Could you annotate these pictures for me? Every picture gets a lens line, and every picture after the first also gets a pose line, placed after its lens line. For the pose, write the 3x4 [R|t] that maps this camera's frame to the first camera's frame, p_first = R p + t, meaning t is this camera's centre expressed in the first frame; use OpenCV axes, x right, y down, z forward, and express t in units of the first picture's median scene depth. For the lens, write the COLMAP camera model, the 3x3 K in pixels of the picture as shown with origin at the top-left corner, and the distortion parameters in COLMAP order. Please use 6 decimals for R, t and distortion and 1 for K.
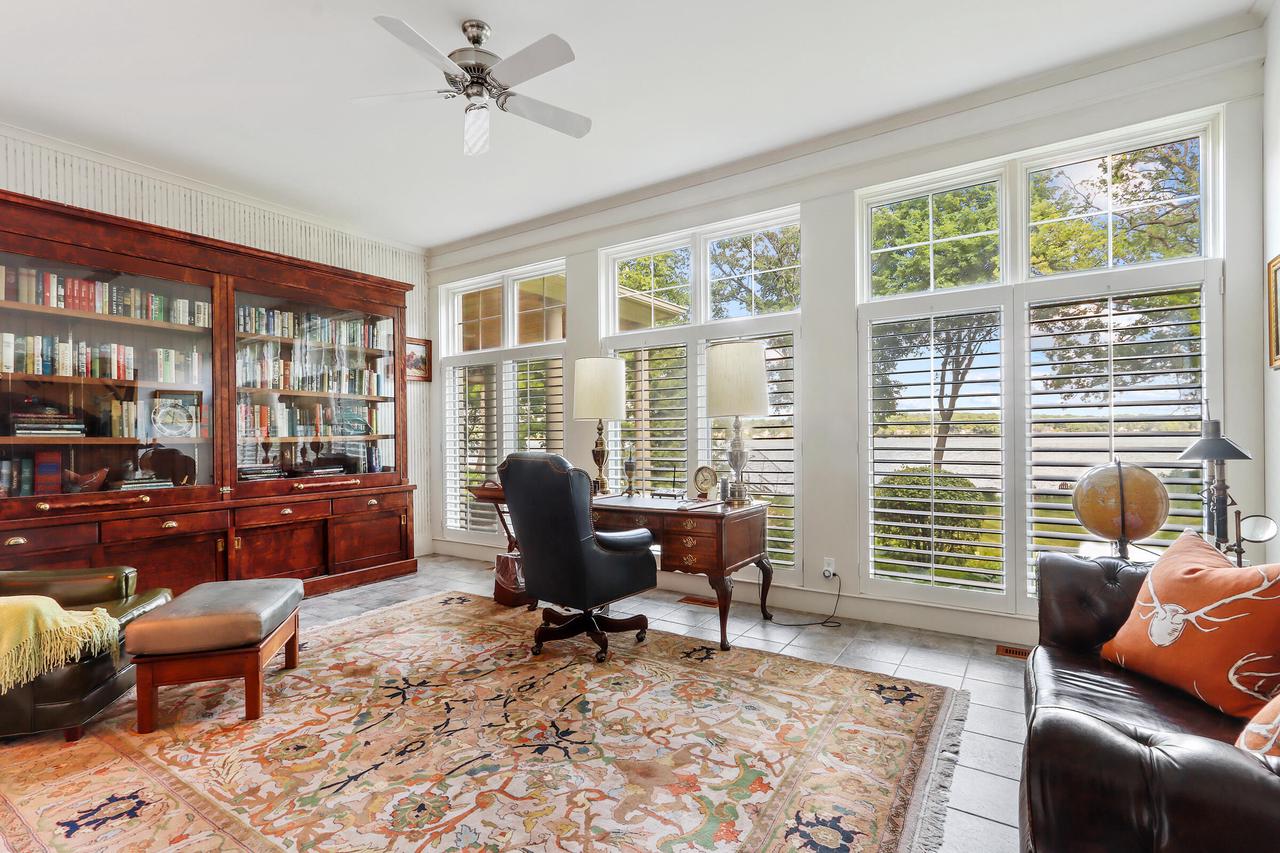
lens RADIAL K [[593.8, 0, 633.0], [0, 593.8, 432.8], [0, 0, 1]] dist [-0.002531, 0.003656]
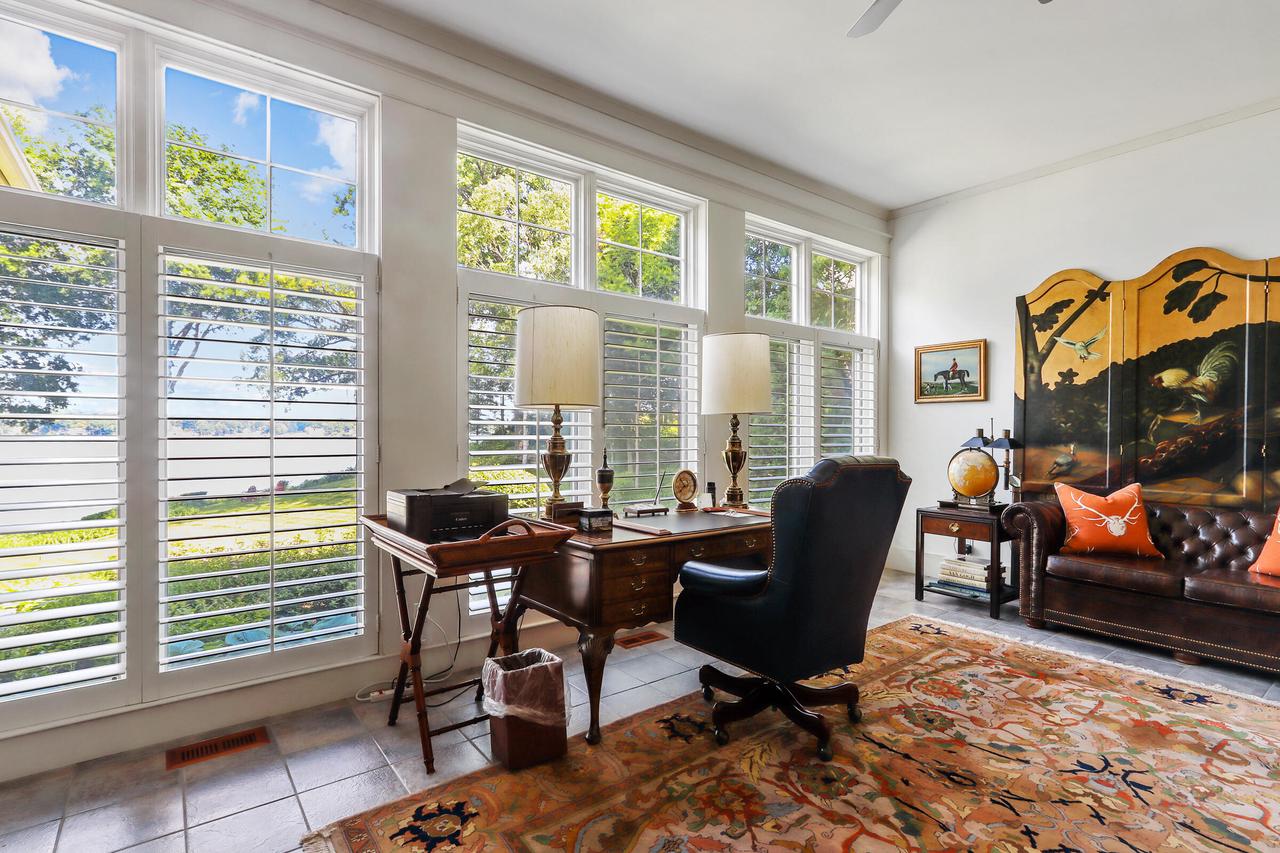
lens RADIAL K [[593.8, 0, 633.7], [0, 593.8, 435.2], [0, 0, 1]] dist [-0.002531, 0.003656]
pose [[0.337706, 0.009549, 0.941203, -1.050579], [-0.010657, 0.999923, -0.006322, 0.019673], [-0.941191, -0.007895, 0.337782, 1.189056]]
